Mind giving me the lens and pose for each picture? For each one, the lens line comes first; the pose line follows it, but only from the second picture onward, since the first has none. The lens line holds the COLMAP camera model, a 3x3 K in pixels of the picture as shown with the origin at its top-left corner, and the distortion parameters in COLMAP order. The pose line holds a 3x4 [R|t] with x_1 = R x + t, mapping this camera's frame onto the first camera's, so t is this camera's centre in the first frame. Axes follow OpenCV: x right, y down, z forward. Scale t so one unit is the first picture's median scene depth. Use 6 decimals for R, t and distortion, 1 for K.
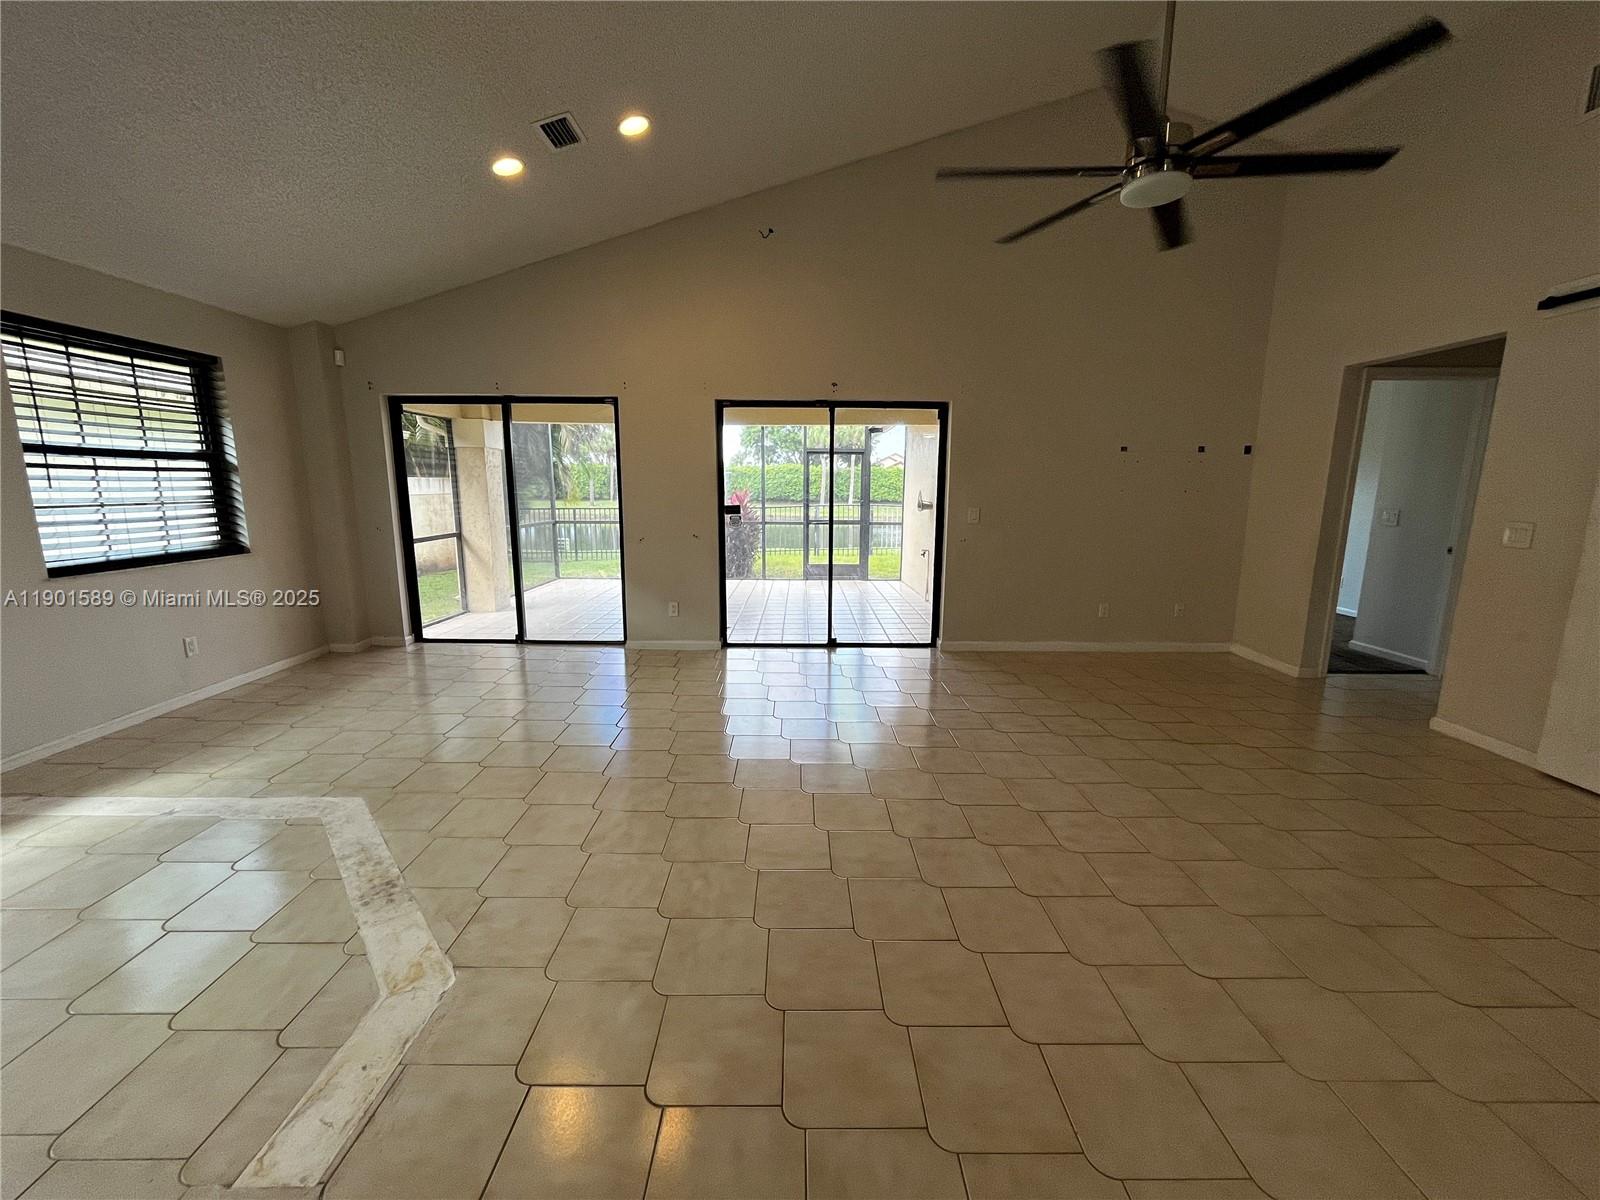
lens RADIAL K [[642.8, 0, 803.3], [0, 642.8, 600.1], [0, 0, 1]] dist [-0.001634, -0.000825]
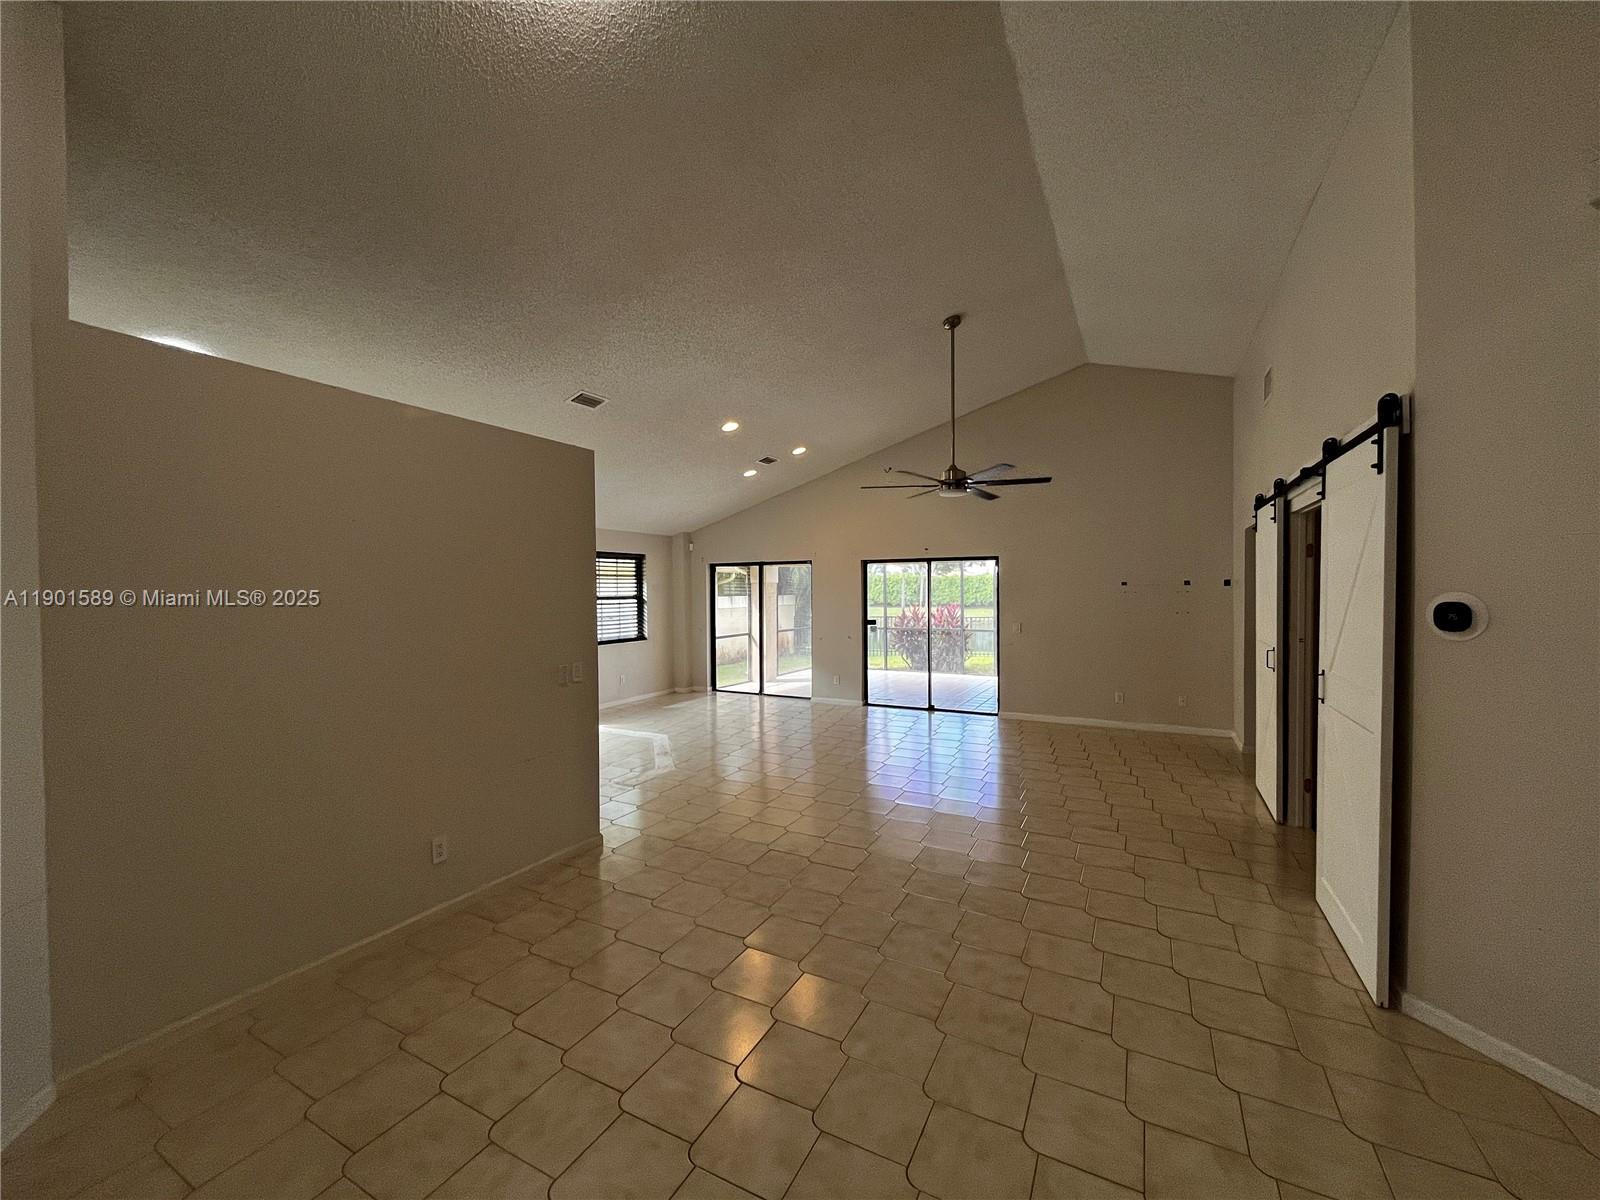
lens RADIAL K [[642.8, 0, 807.1], [0, 642.8, 602.7], [0, 0, 1]] dist [-0.001634, -0.000825]
pose [[0.882667, -0.002807, -0.469990, 0.607302], [-0.071269, 0.987619, -0.139747, 0.063986], [0.464563, 0.156846, 0.871539, -0.632275]]
